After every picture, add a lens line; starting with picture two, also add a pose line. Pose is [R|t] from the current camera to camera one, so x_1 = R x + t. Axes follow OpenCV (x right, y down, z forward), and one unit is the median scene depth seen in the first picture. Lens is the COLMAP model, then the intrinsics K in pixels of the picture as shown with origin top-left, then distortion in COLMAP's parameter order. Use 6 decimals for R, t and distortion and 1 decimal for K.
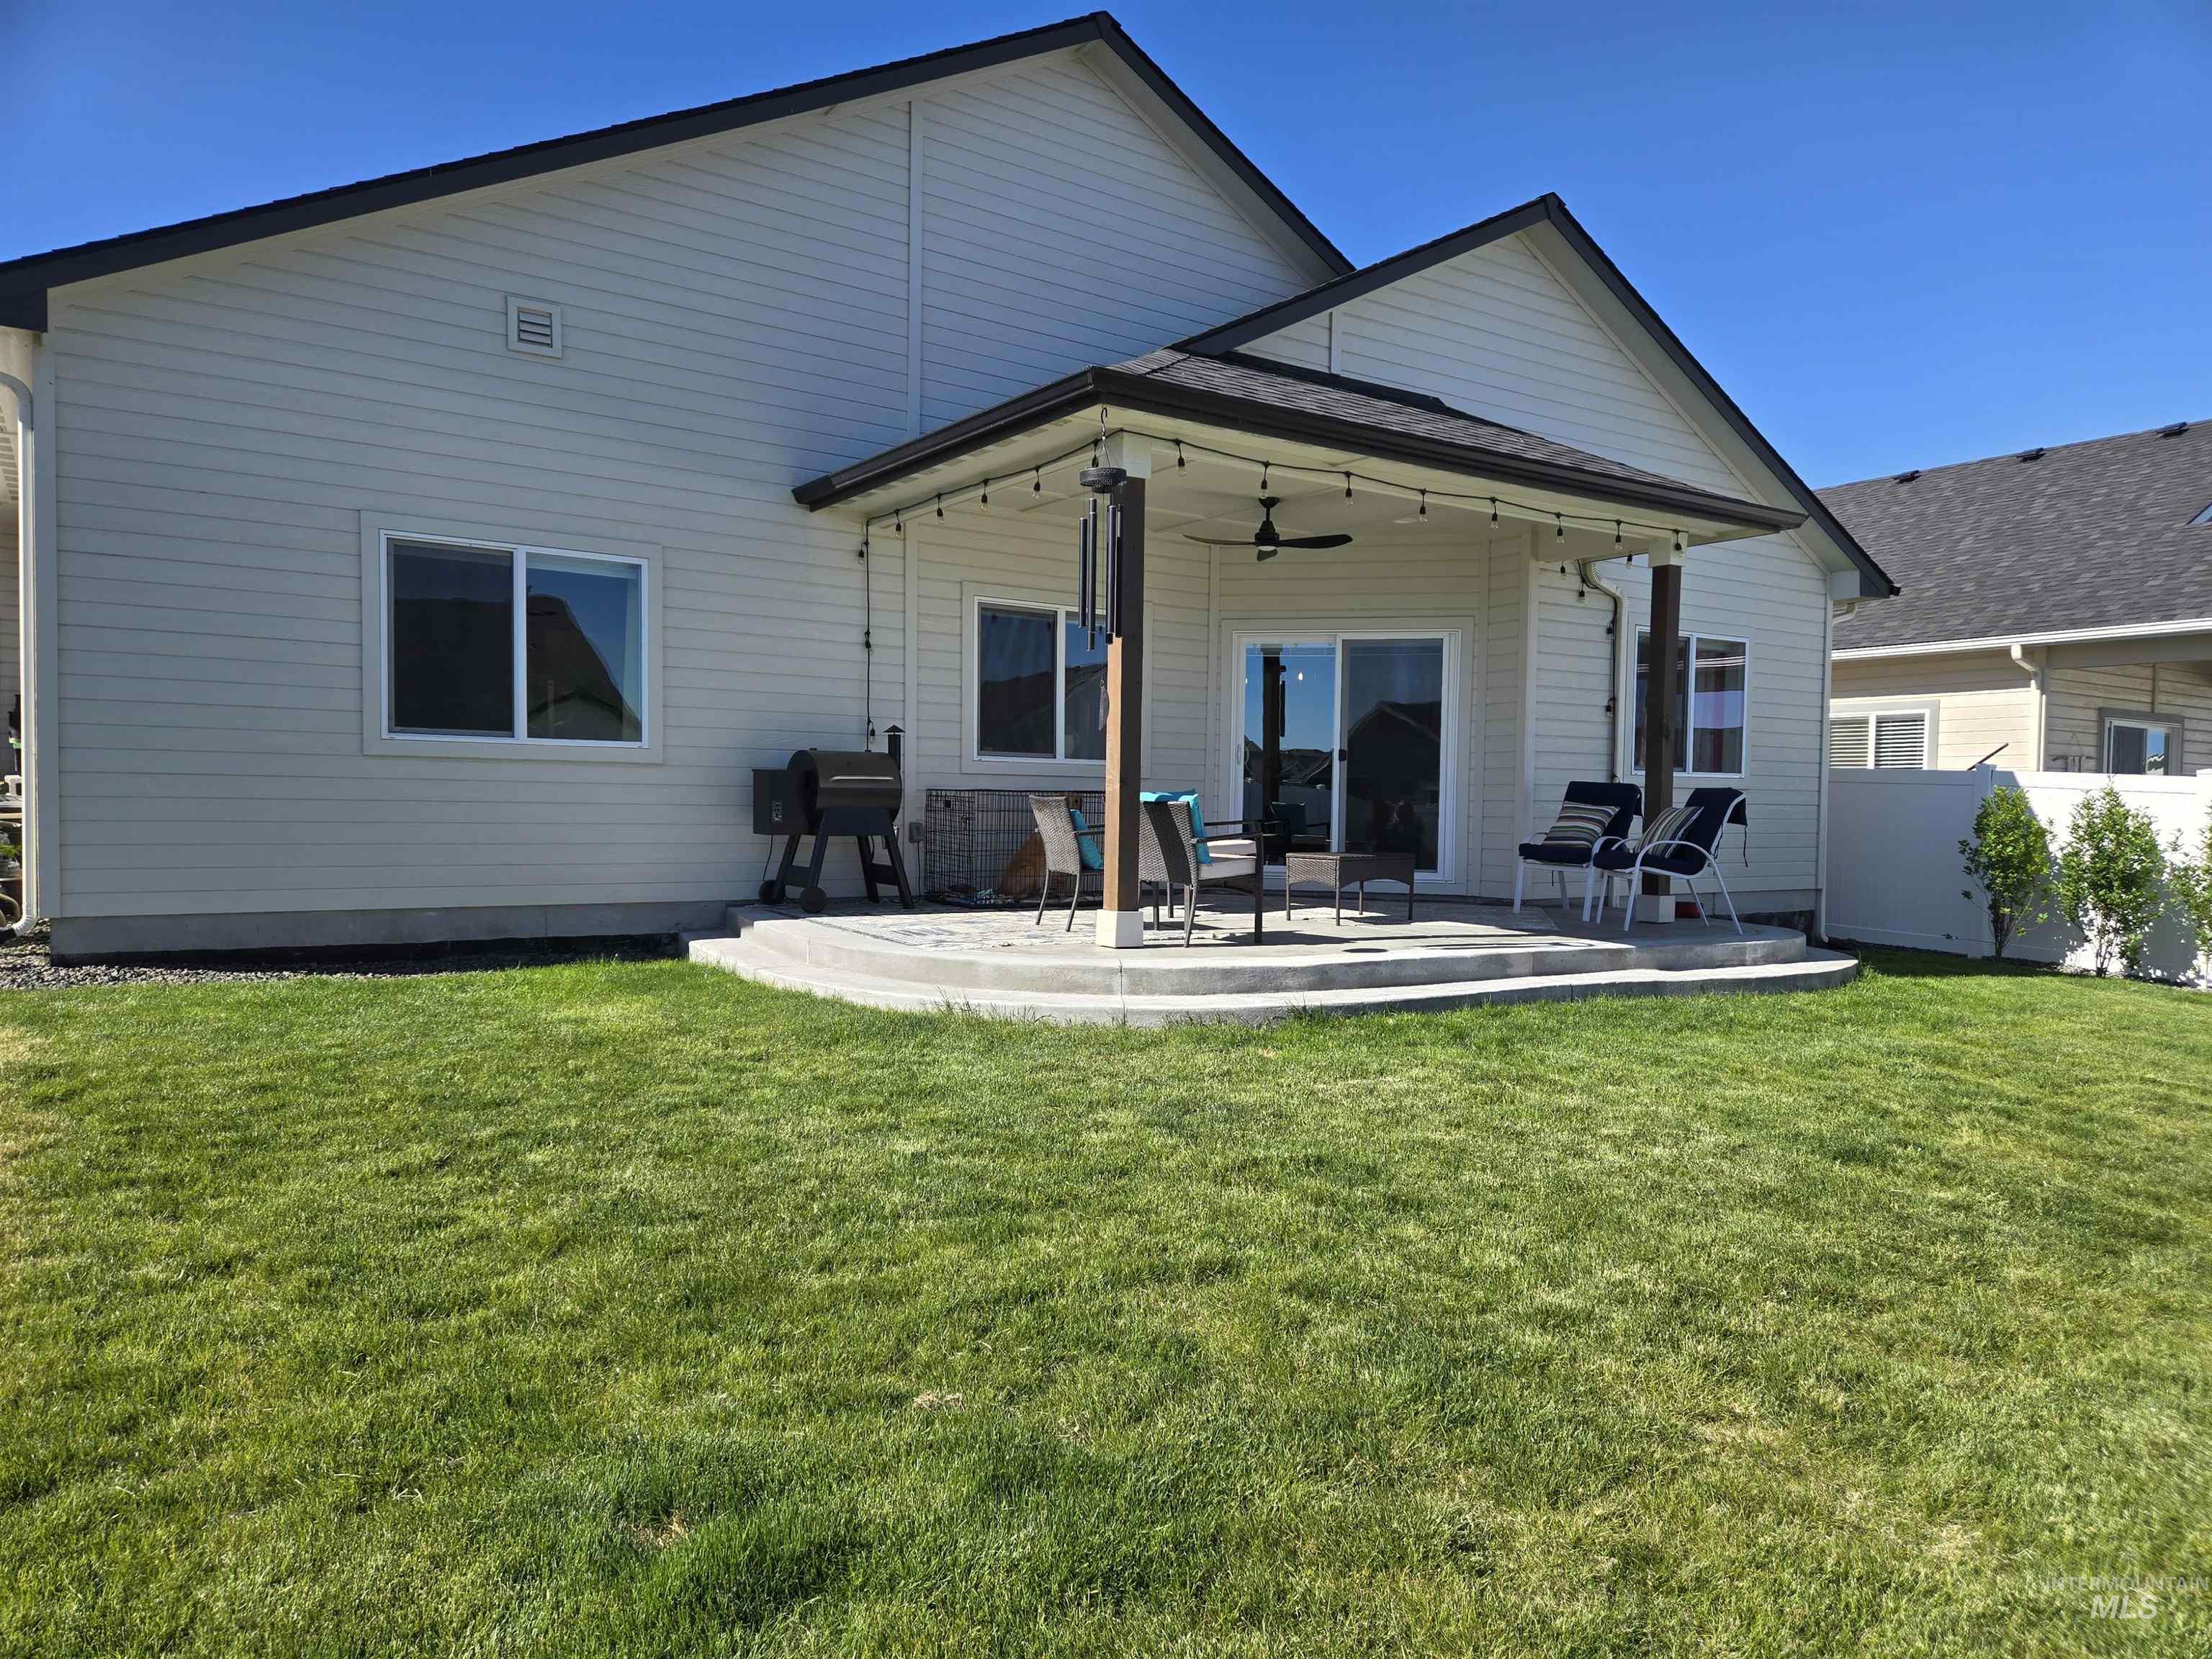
lens RADIAL K [[1466.6, 0, 1144.8], [0, 1466.6, 854.3], [0, 0, 1]] dist [0.083665, -0.069678]
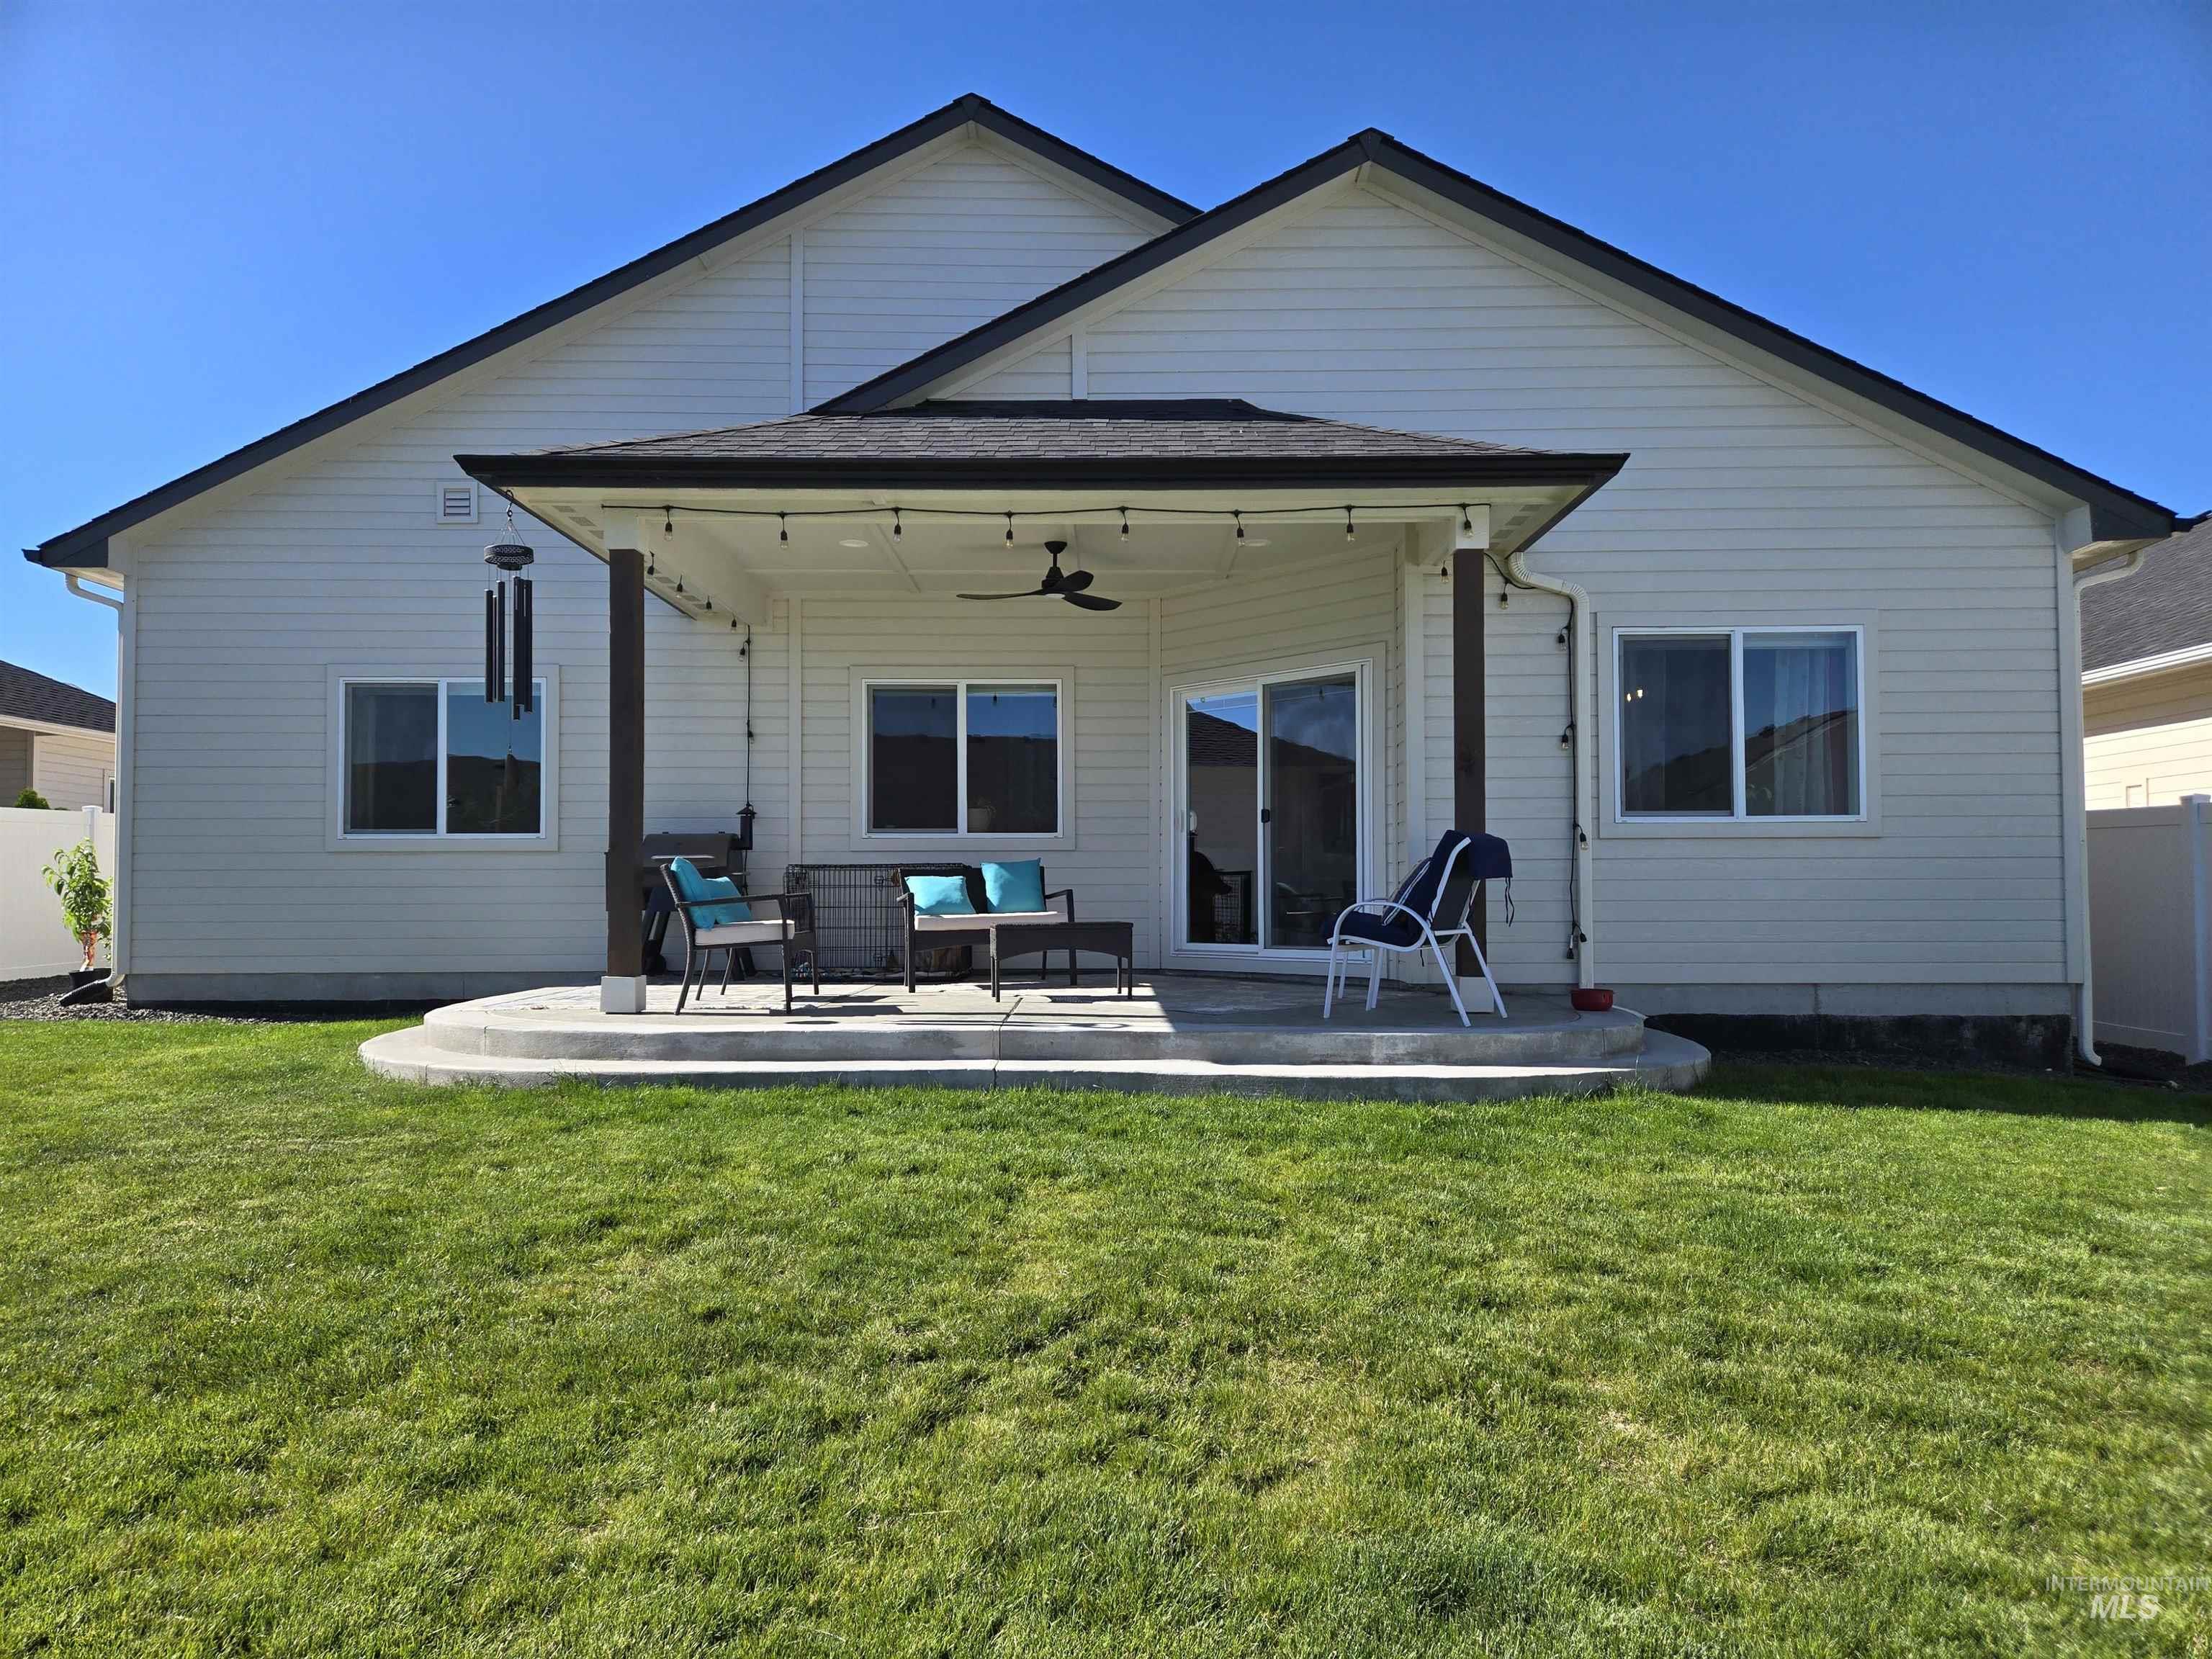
lens RADIAL K [[1466.6, 0, 1129.1], [0, 1466.6, 858.6], [0, 0, 1]] dist [0.083665, -0.069678]
pose [[0.825919, -0.034727, -0.562719, 0.687945], [-0.003621, 0.997754, -0.066888, 0.020267], [0.563777, 0.057281, 0.823938, 0.294542]]
